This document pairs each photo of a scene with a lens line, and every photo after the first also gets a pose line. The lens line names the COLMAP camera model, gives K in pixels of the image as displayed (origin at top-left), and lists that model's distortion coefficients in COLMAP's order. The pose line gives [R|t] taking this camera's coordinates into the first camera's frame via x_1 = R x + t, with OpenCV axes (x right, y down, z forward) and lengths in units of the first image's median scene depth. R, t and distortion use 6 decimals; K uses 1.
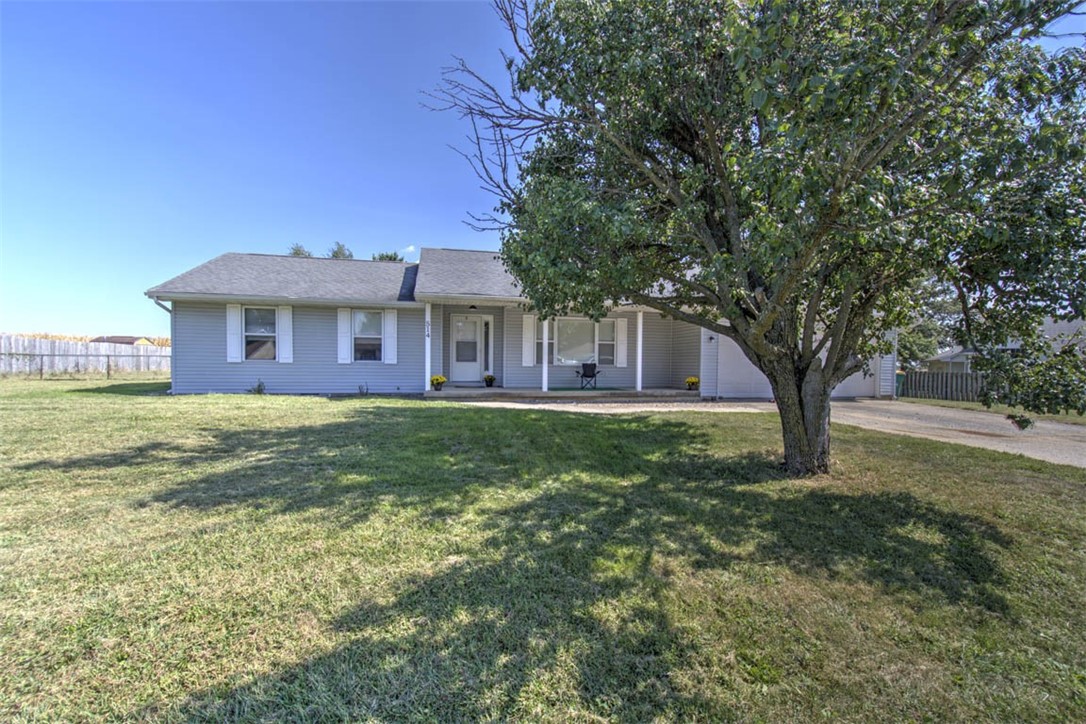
lens RADIAL K [[465.7, 0, 542.5], [0, 465.7, 359.6], [0, 0, 1]] dist [-0.001908, -0.002184]
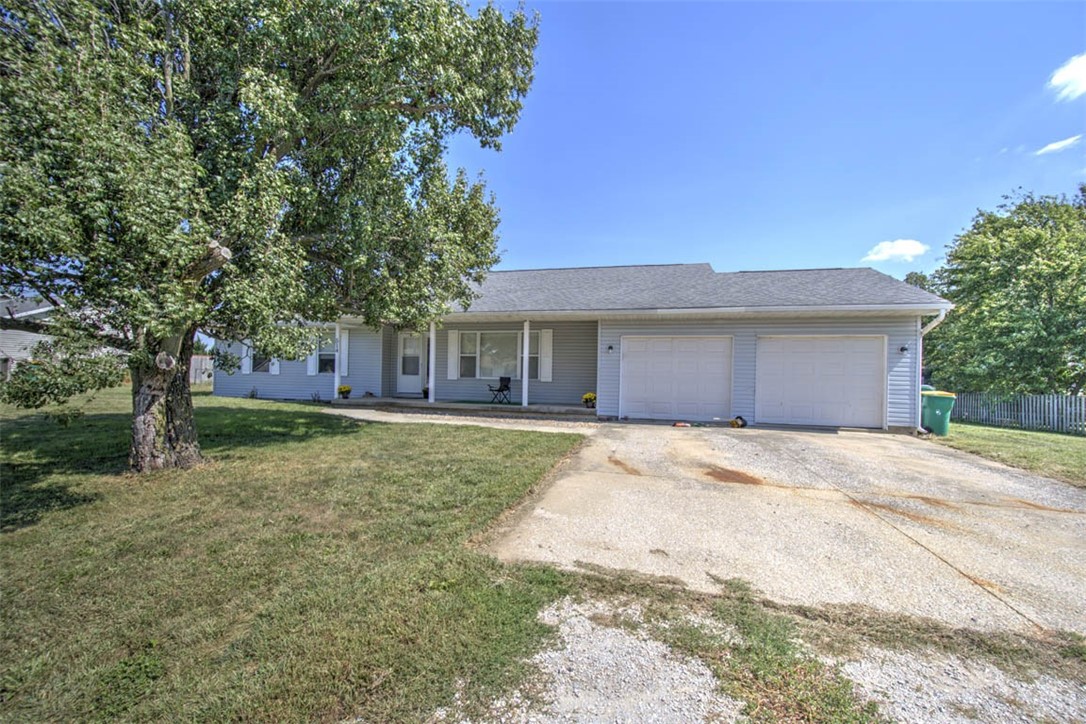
lens RADIAL K [[465.7, 0, 542.5], [0, 465.7, 365.7], [0, 0, 1]] dist [-0.001908, -0.002184]
pose [[0.884109, -0.007155, -0.467226, 0.654214], [-0.006373, 0.999605, -0.027366, 0.011651], [0.467237, 0.027172, 0.883714, 0.188812]]
